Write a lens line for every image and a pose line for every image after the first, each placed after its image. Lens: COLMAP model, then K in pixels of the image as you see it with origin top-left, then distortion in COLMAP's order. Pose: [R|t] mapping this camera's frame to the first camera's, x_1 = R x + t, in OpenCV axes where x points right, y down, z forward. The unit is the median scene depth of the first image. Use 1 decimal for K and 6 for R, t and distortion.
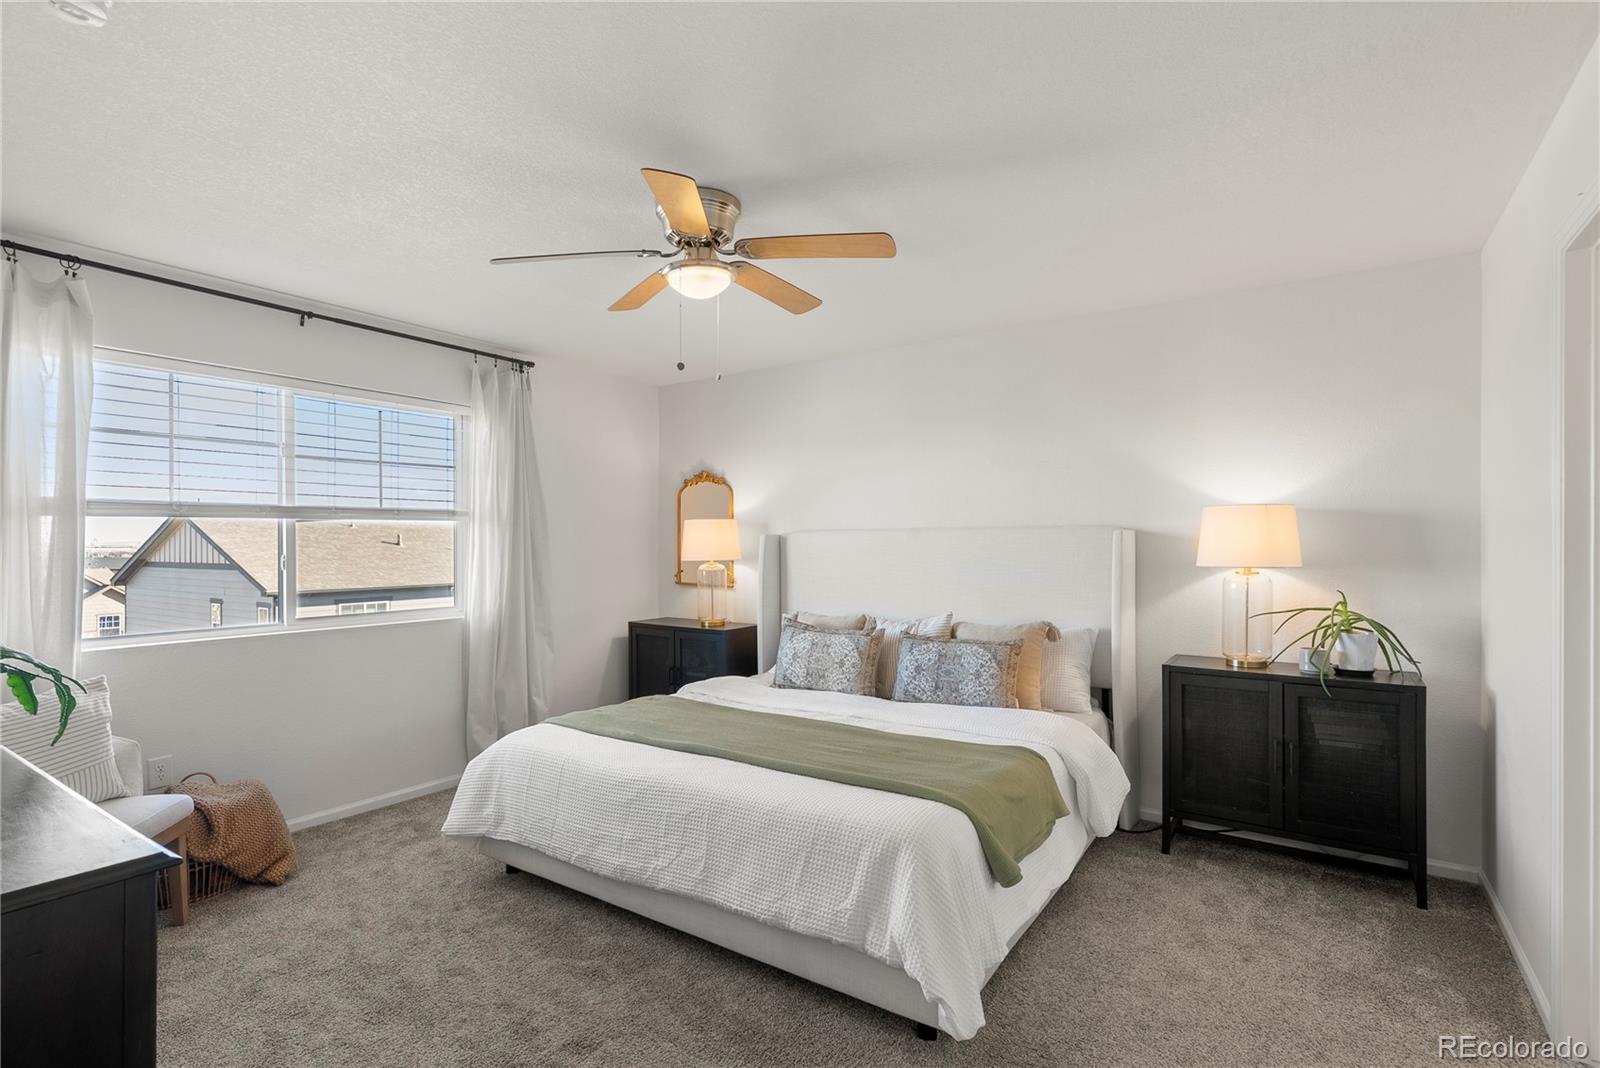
lens RADIAL K [[761.3, 0, 795.9], [0, 761.3, 524.3], [0, 0, 1]] dist [-0.002274, 0.001223]
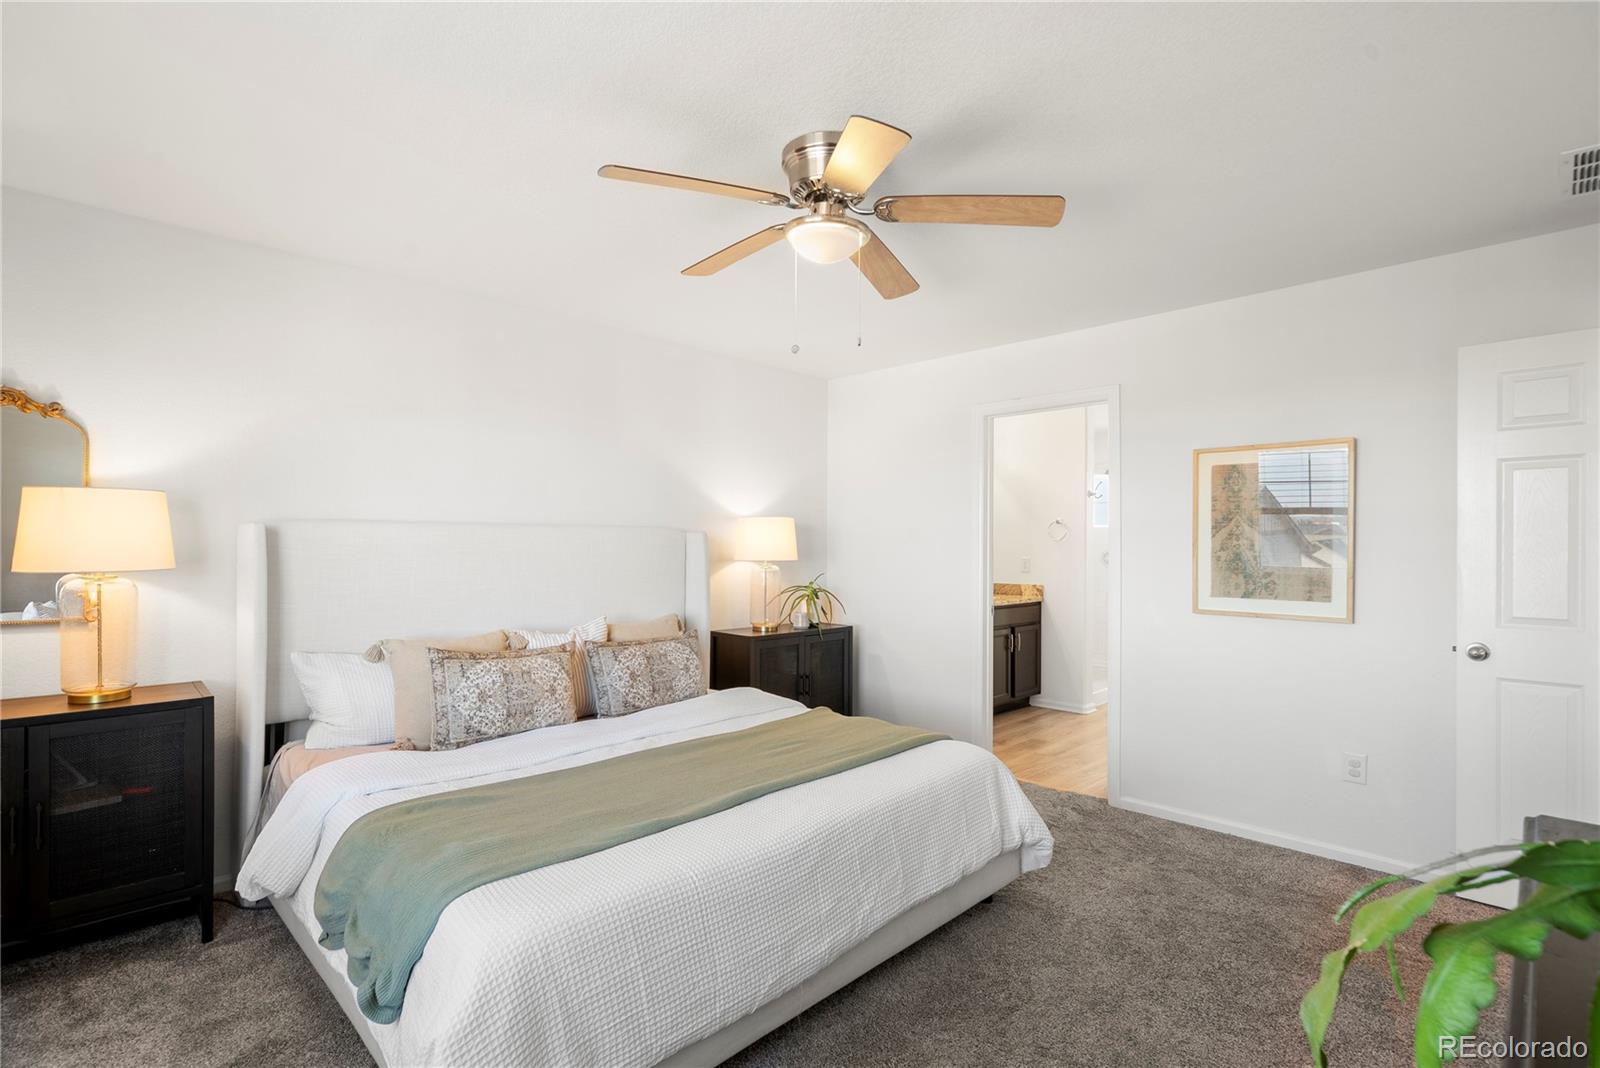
lens RADIAL K [[761.3, 0, 793.3], [0, 761.3, 577.4], [0, 0, 1]] dist [-0.002274, 0.001223]
pose [[0.180336, -0.031346, 0.983106, -0.687452], [-0.020543, 0.999154, 0.035626, 0.034255], [-0.983391, -0.026620, 0.179539, 0.636709]]
